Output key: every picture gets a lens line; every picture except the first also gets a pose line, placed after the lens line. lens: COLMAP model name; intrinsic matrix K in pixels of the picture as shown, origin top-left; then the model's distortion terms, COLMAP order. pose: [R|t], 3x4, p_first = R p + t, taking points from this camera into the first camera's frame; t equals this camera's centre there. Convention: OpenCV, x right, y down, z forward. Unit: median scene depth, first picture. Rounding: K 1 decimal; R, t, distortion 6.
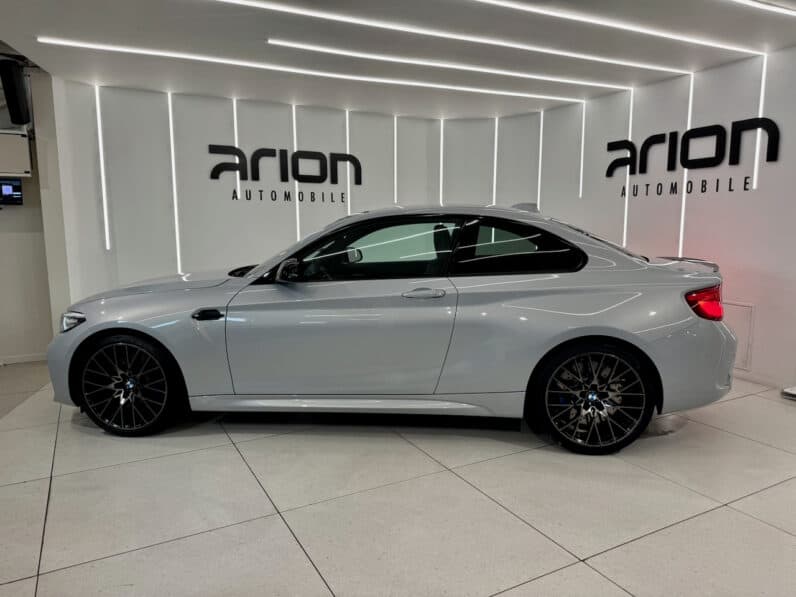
lens RADIAL K [[569.8, 0, 398.0], [0, 569.8, 299.5], [0, 0, 1]] dist [0.062084, -0.084198]
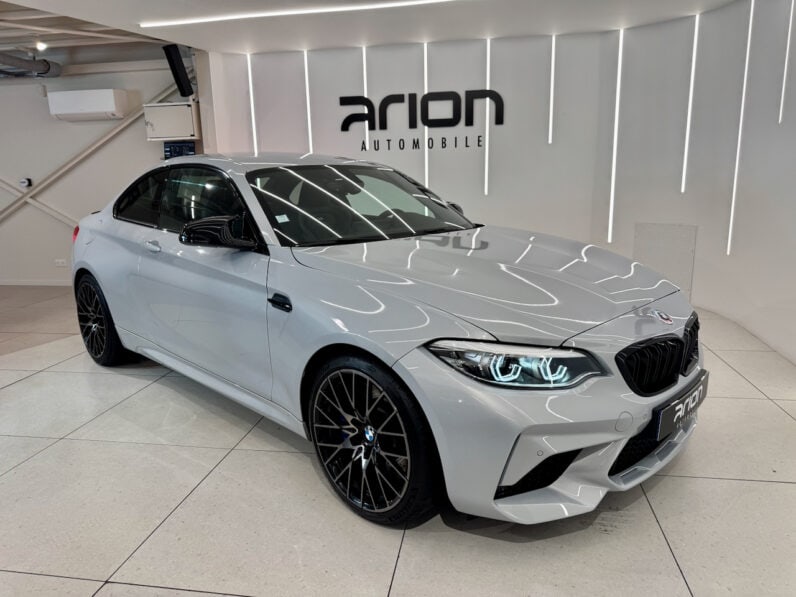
lens RADIAL K [[569.8, 0, 391.9], [0, 569.8, 300.2], [0, 0, 1]] dist [0.062084, -0.084198]
pose [[0.781661, 0.116734, -0.612682, 0.396095], [-0.061829, 0.991993, 0.110122, -0.025300], [0.620631, -0.048196, 0.782620, 0.222269]]
